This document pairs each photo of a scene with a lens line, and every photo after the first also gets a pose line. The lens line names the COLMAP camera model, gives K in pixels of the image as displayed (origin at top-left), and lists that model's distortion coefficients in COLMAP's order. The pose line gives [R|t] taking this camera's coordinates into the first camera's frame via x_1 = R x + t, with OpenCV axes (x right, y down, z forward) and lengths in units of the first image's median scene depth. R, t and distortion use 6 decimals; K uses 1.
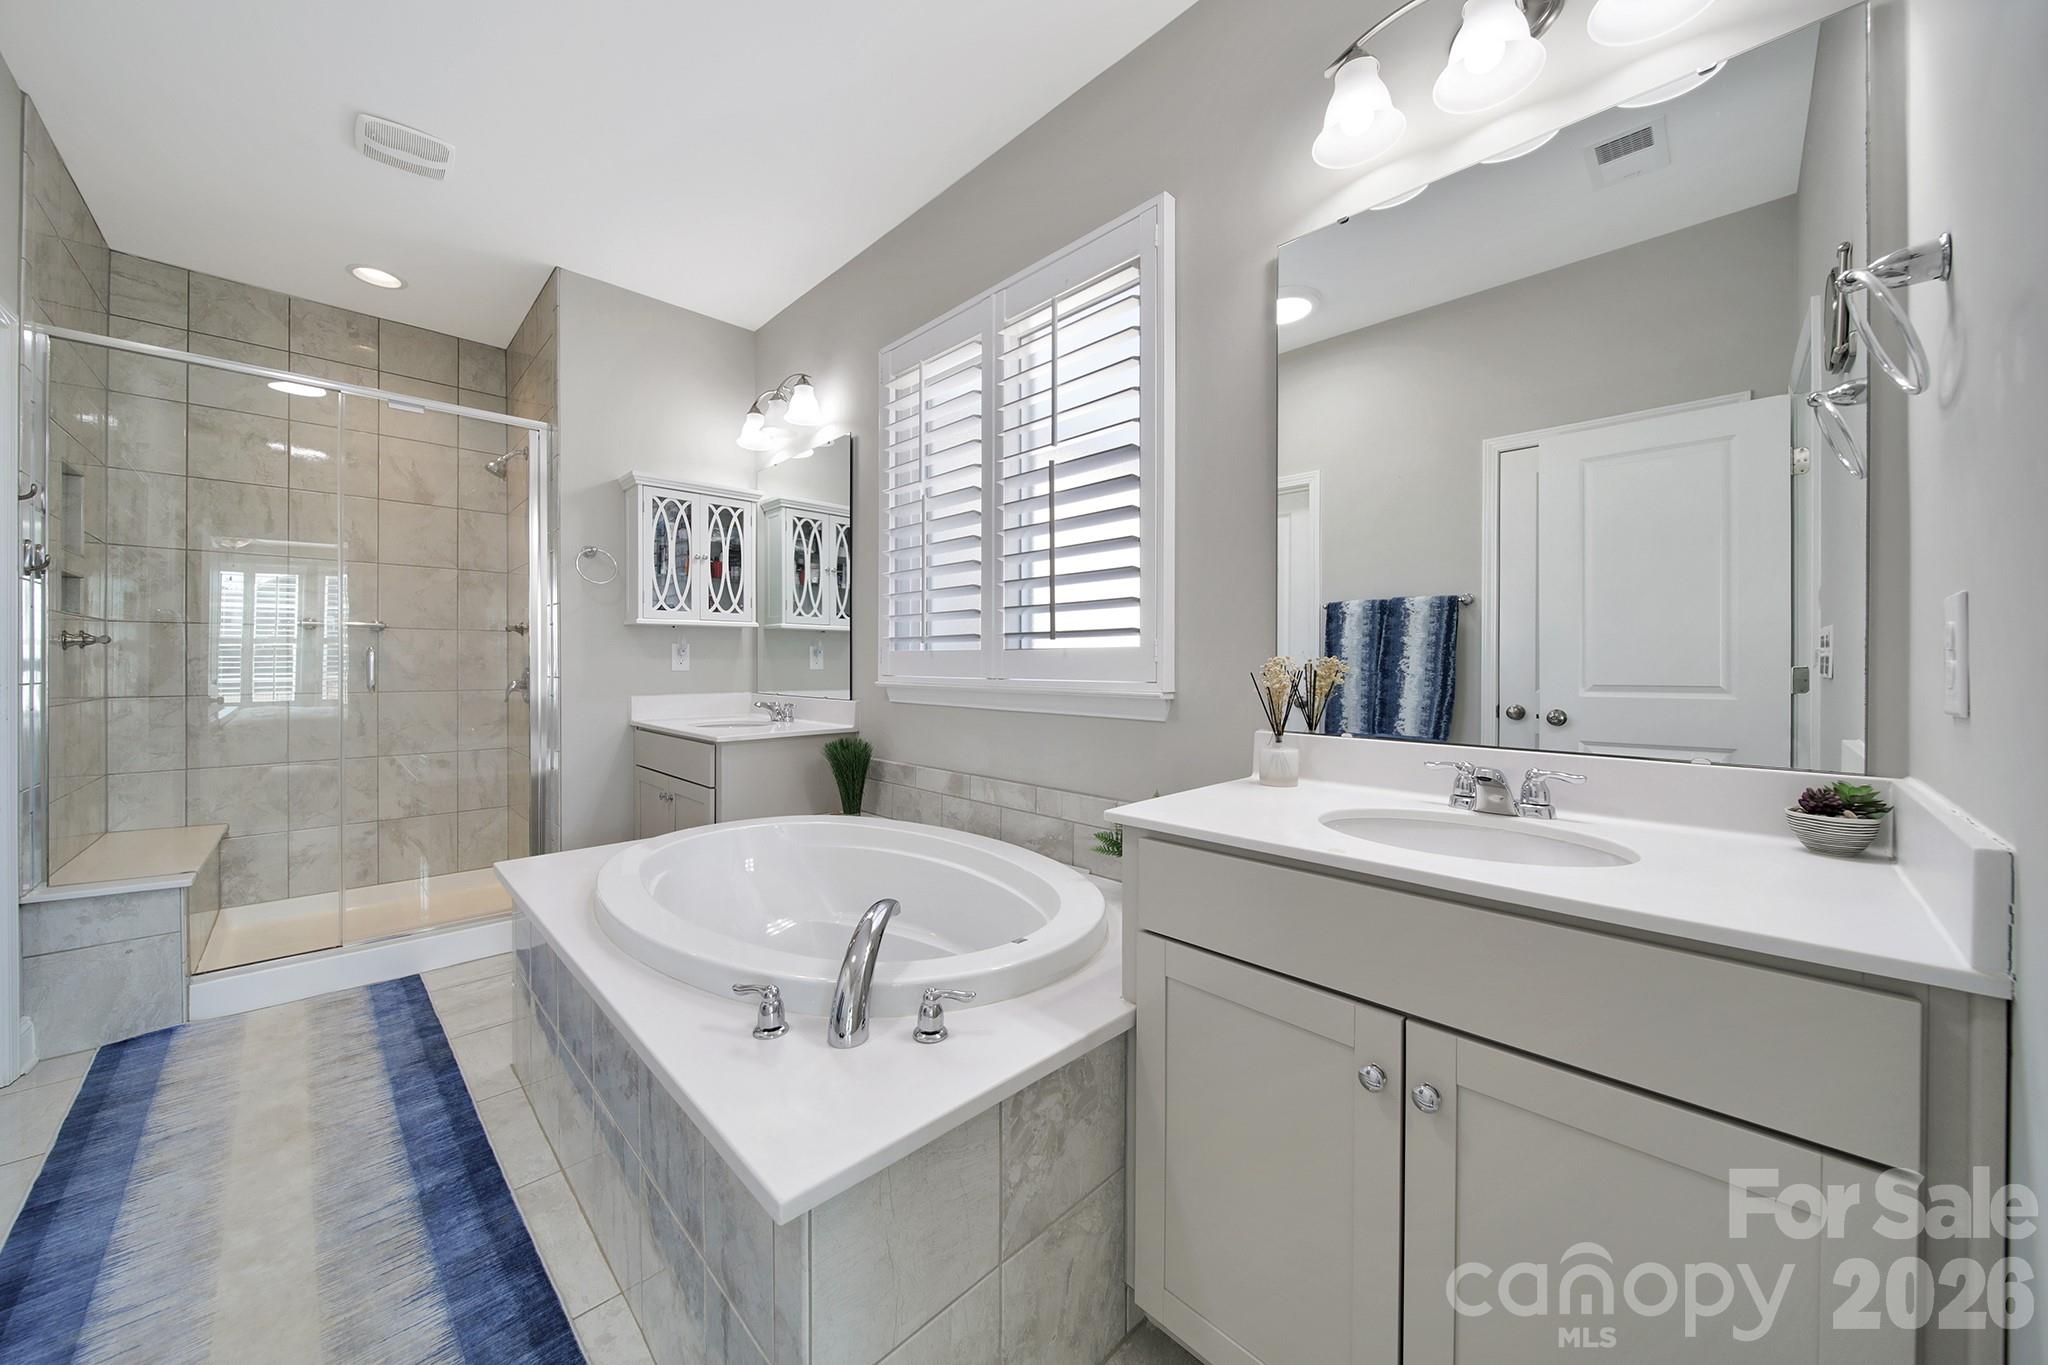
lens RADIAL K [[723.6, 0, 1018.4], [0, 723.6, 663.4], [0, 0, 1]] dist [0.000312, 0.000041]
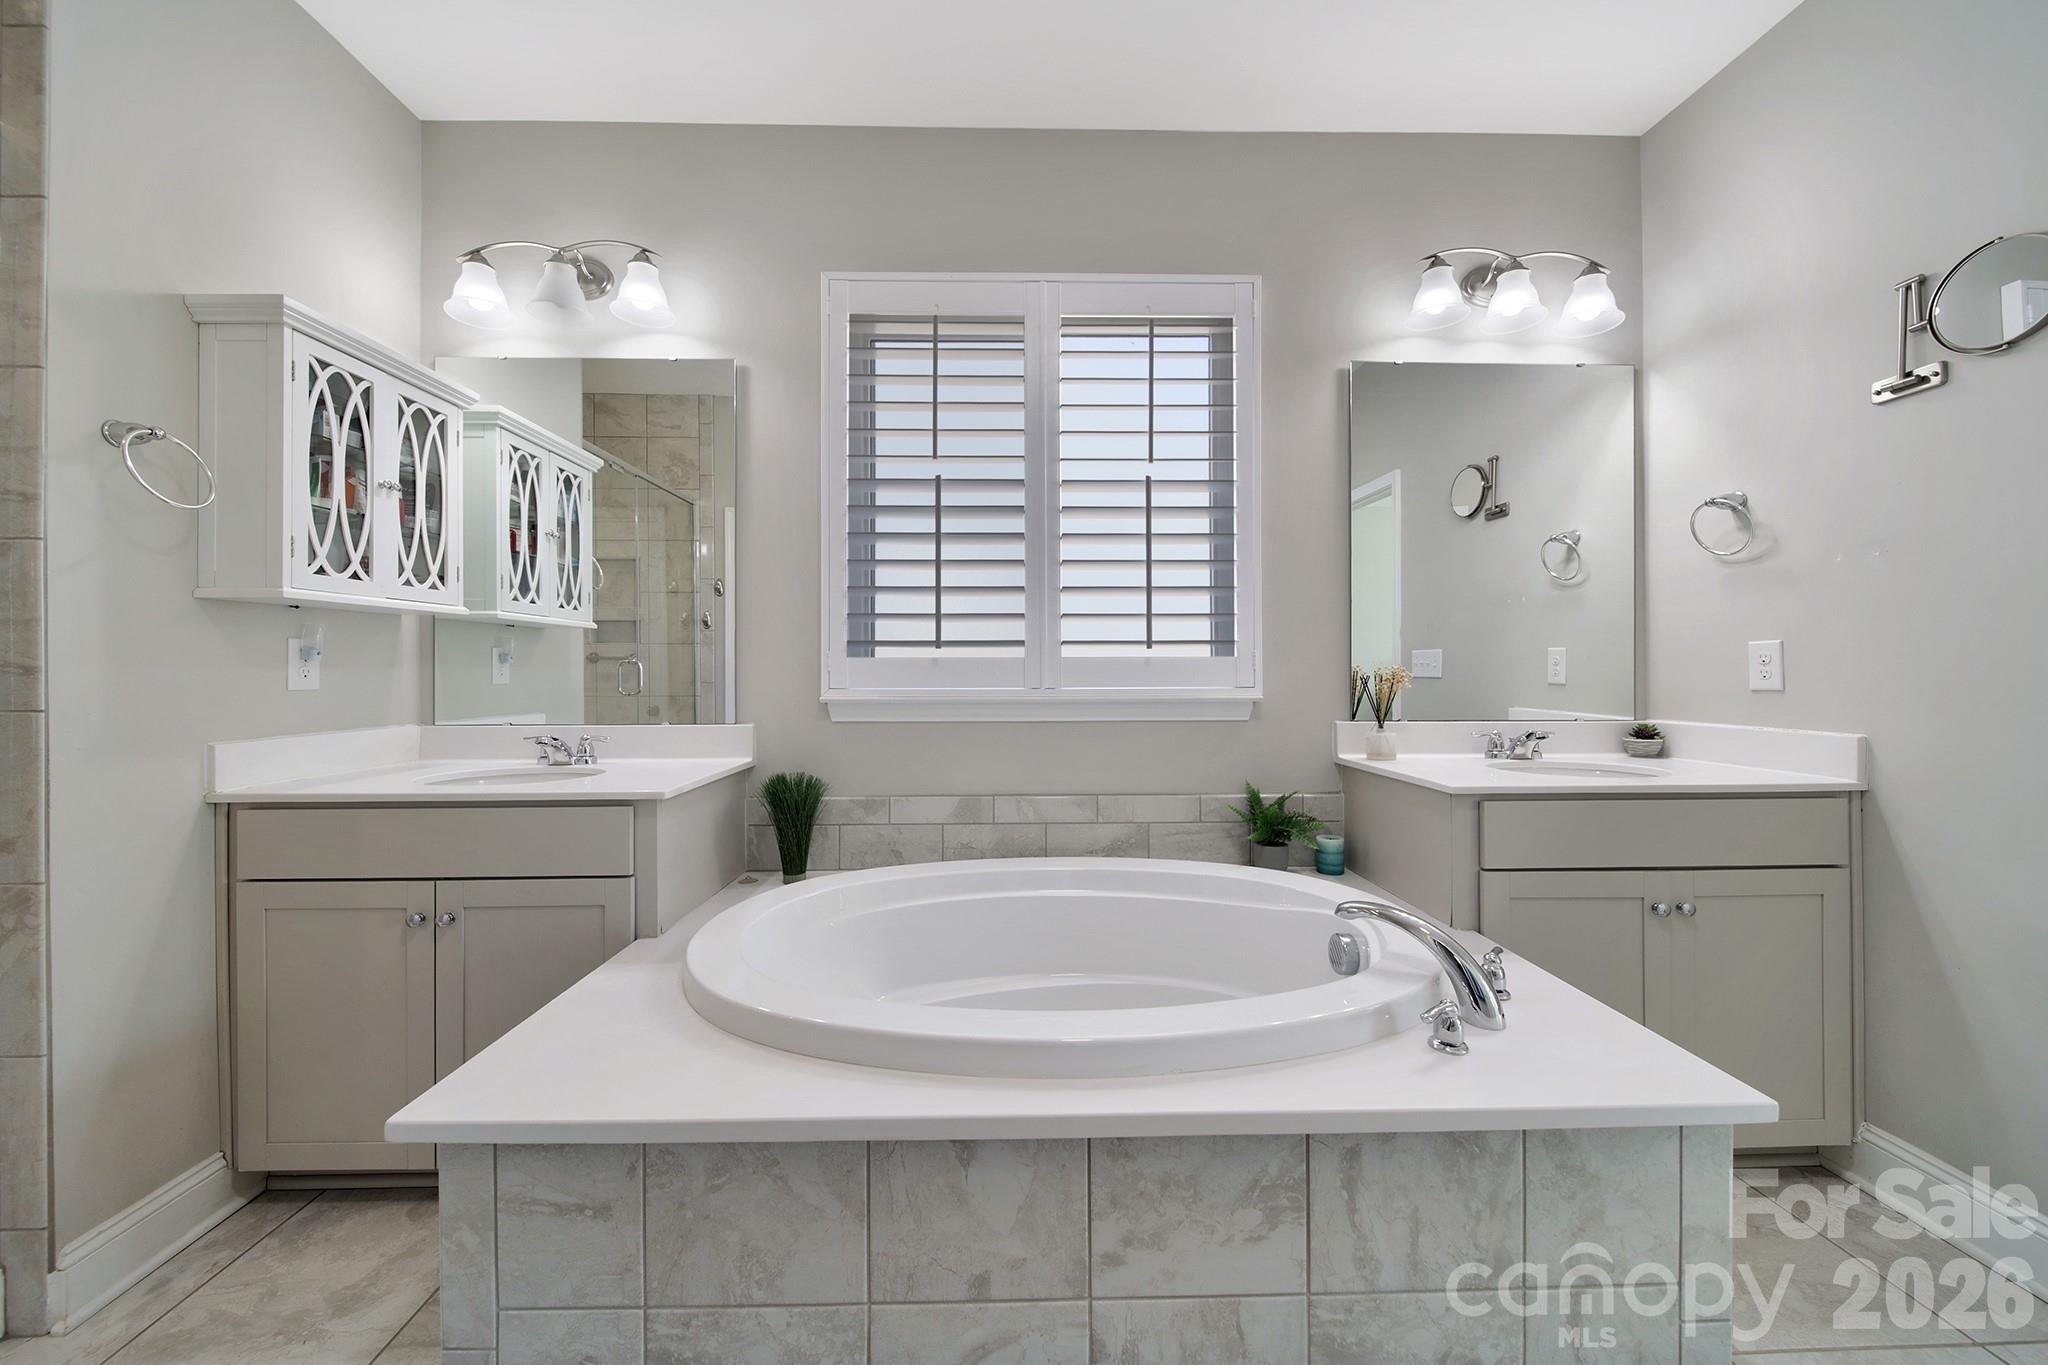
lens RADIAL K [[747.9, 0, 1024.0], [0, 747.9, 682.5], [0, 0, 1]] dist [0.000372, -0.000015]
pose [[0.681598, -0.005531, 0.731706, -0.536367], [0.006667, 0.999977, 0.001348, 0.008394], [-0.731697, 0.003960, 0.681619, 0.248728]]
